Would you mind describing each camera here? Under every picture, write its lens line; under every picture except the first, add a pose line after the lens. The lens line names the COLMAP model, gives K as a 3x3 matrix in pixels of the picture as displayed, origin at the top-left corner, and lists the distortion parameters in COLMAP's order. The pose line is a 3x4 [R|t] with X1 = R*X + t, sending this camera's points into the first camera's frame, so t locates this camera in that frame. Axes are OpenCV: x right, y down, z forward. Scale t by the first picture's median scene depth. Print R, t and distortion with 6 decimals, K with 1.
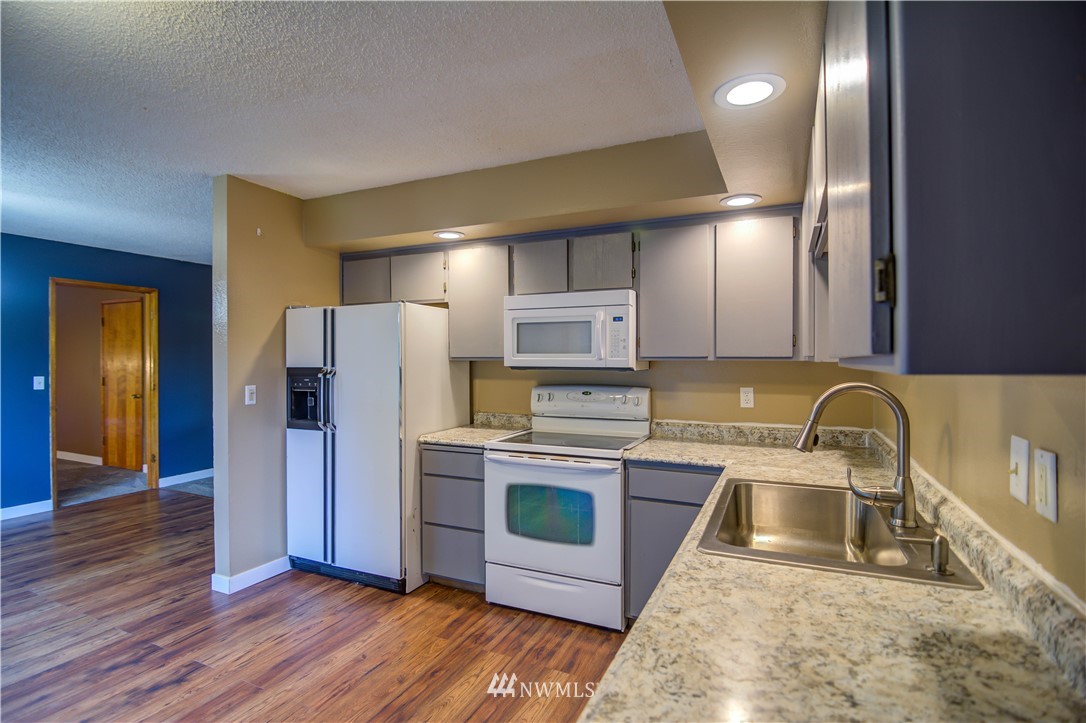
lens RADIAL K [[537.0, 0, 539.2], [0, 537.0, 359.0], [0, 0, 1]] dist [-0.023744, -0.000070]
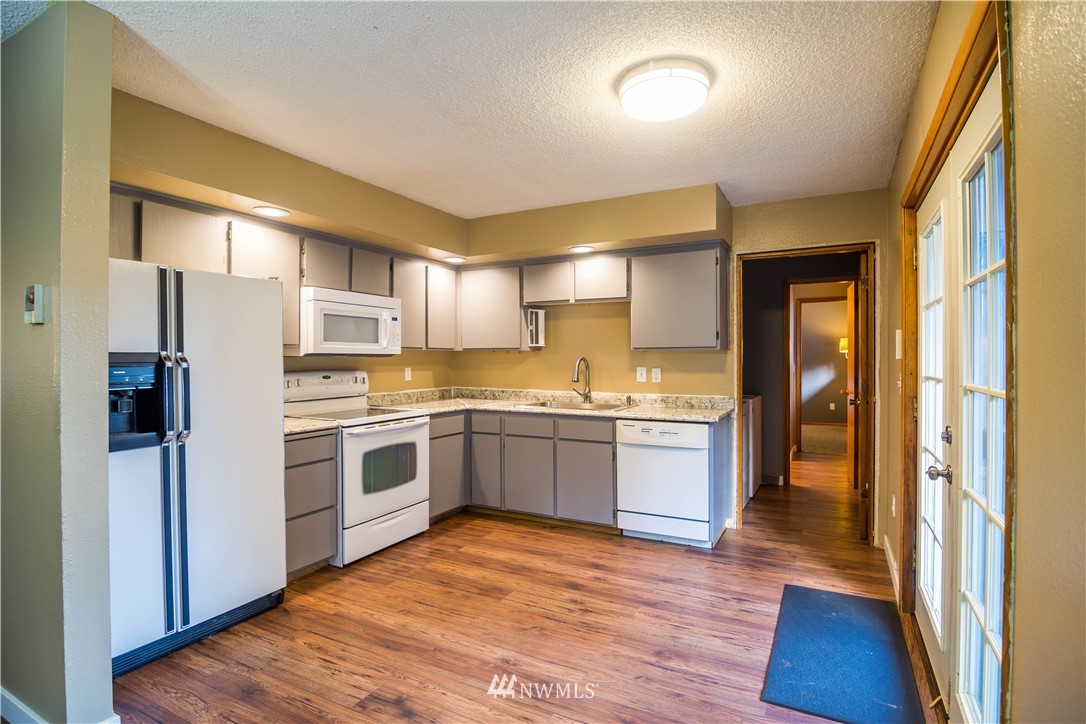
lens RADIAL K [[537.0, 0, 539.2], [0, 537.0, 359.5], [0, 0, 1]] dist [-0.023744, -0.000070]
pose [[0.056474, -0.002422, 0.998401, -1.184058], [-0.001219, 0.999996, 0.002495, 0.025347], [-0.998403, -0.001358, 0.056471, 0.540695]]
